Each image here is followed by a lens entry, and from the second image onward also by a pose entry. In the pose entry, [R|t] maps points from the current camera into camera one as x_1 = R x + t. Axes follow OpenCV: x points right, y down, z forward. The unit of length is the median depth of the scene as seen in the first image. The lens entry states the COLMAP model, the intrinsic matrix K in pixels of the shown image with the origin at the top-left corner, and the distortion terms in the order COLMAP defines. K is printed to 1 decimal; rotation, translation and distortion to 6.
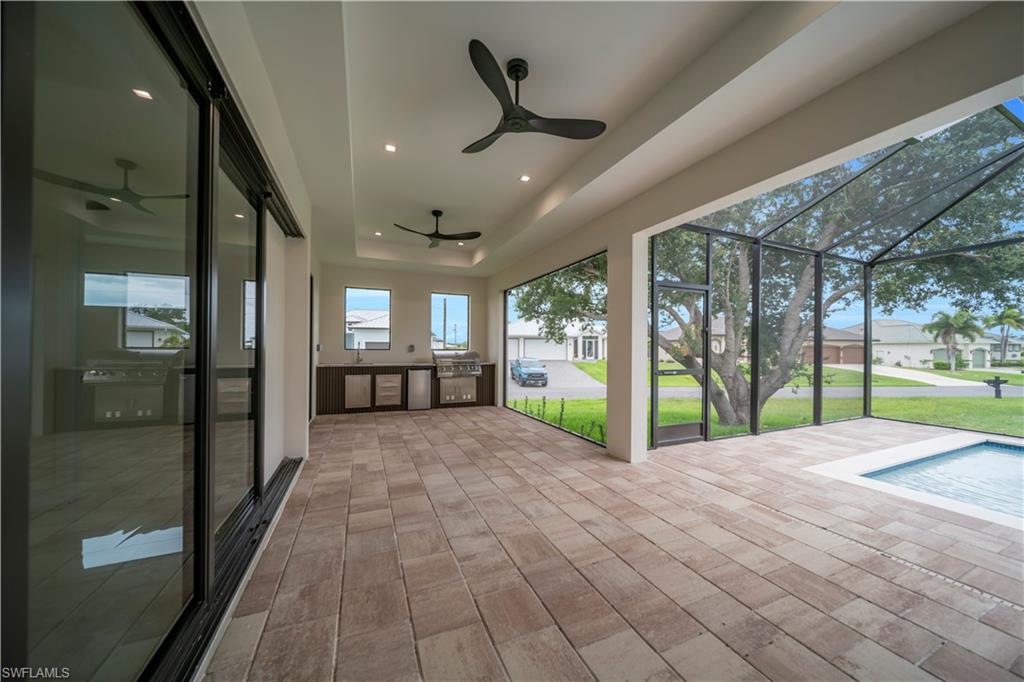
lens RADIAL K [[352.4, 0, 511.2], [0, 352.4, 344.6], [0, 0, 1]] dist [-0.002066, -0.000096]
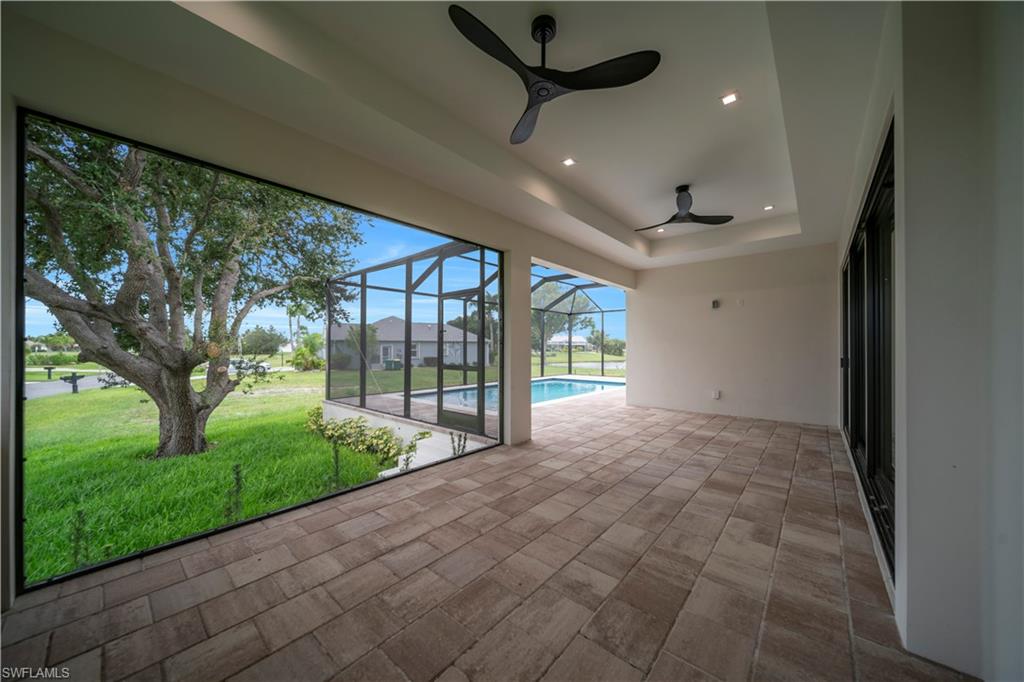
lens RADIAL K [[352.4, 0, 518.4], [0, 352.4, 345.9], [0, 0, 1]] dist [-0.002066, -0.000096]
pose [[-0.447407, -0.001676, 0.894329, -0.450536], [-0.010096, 0.999944, -0.003177, 0.006197], [-0.894273, -0.010450, -0.447399, 0.951082]]
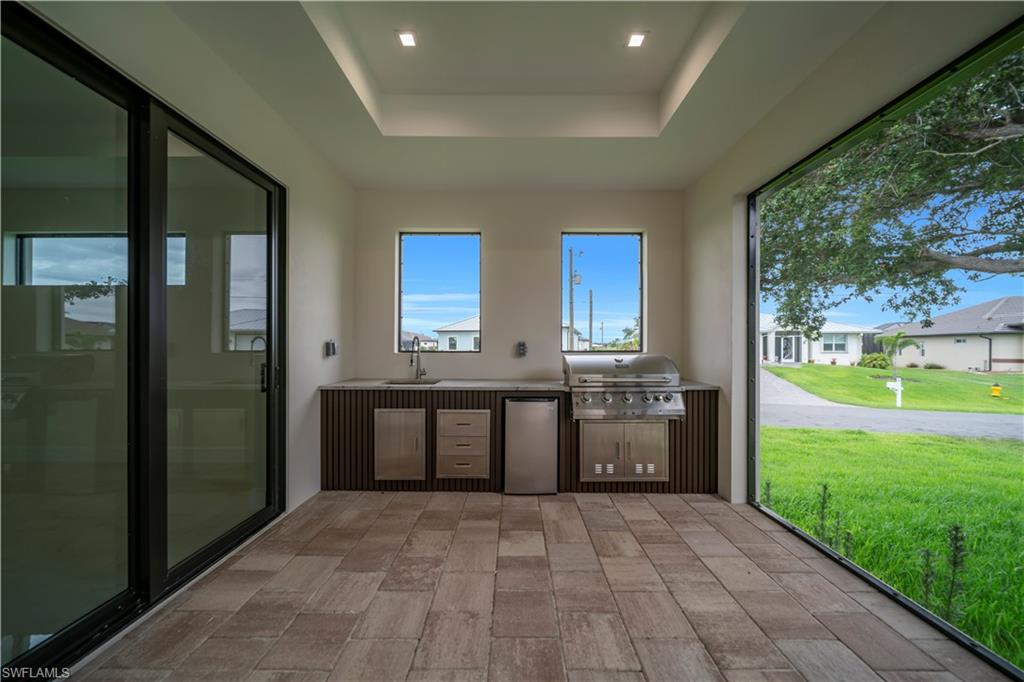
lens RADIAL K [[352.4, 0, 512.5], [0, 352.4, 344.8], [0, 0, 1]] dist [-0.002066, -0.000096]
pose [[0.918753, -0.008217, -0.394747, -0.122640], [0.008313, 0.999964, -0.001468, 0.005532], [0.394745, -0.001932, 0.918789, 0.658210]]
